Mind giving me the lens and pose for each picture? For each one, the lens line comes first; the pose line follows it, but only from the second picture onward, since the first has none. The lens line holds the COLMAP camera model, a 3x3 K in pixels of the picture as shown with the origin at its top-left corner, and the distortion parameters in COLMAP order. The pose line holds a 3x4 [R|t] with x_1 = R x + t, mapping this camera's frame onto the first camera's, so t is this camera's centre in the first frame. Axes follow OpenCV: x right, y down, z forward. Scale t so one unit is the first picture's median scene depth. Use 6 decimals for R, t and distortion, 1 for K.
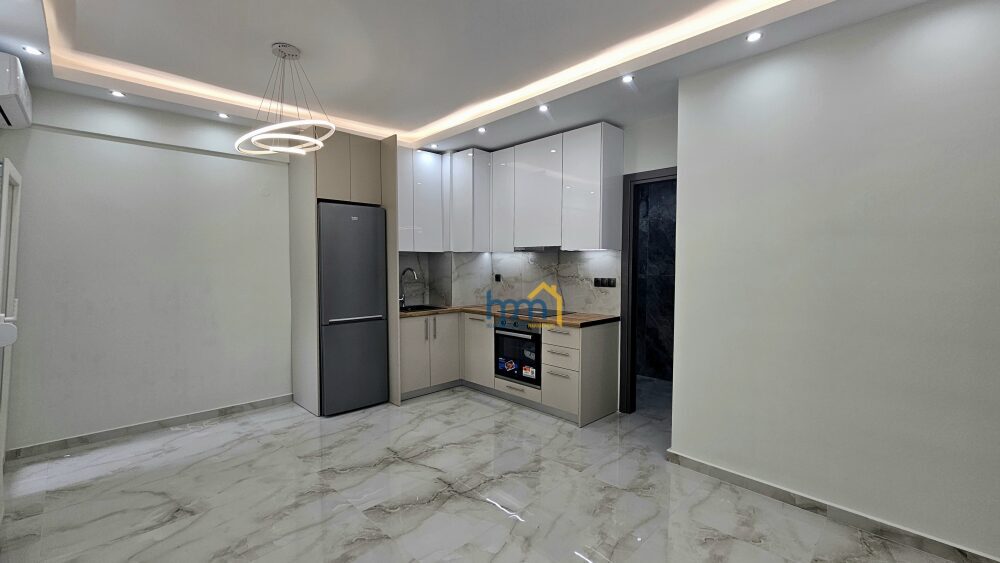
lens RADIAL K [[425.7, 0, 500.1], [0, 425.7, 279.3], [0, 0, 1]] dist [-0.000220, -0.000250]
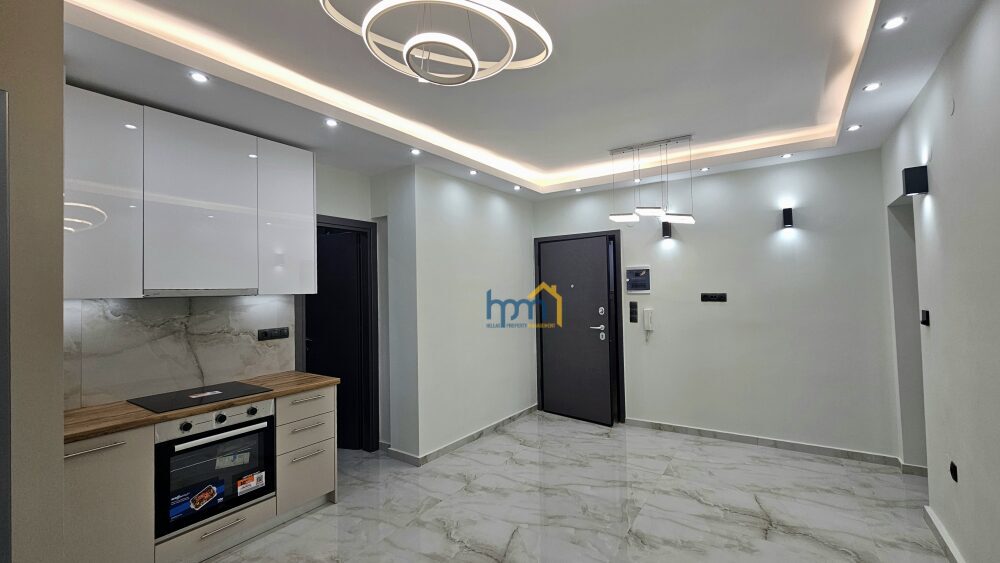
lens RADIAL K [[425.7, 0, 500.1], [0, 425.7, 279.3], [0, 0, 1]] dist [-0.000220, -0.000250]
pose [[-0.202215, 0.028761, 0.978919, -0.664369], [0.058972, 0.998112, -0.017143, -0.059111], [-0.977564, 0.054262, -0.203530, 0.758794]]
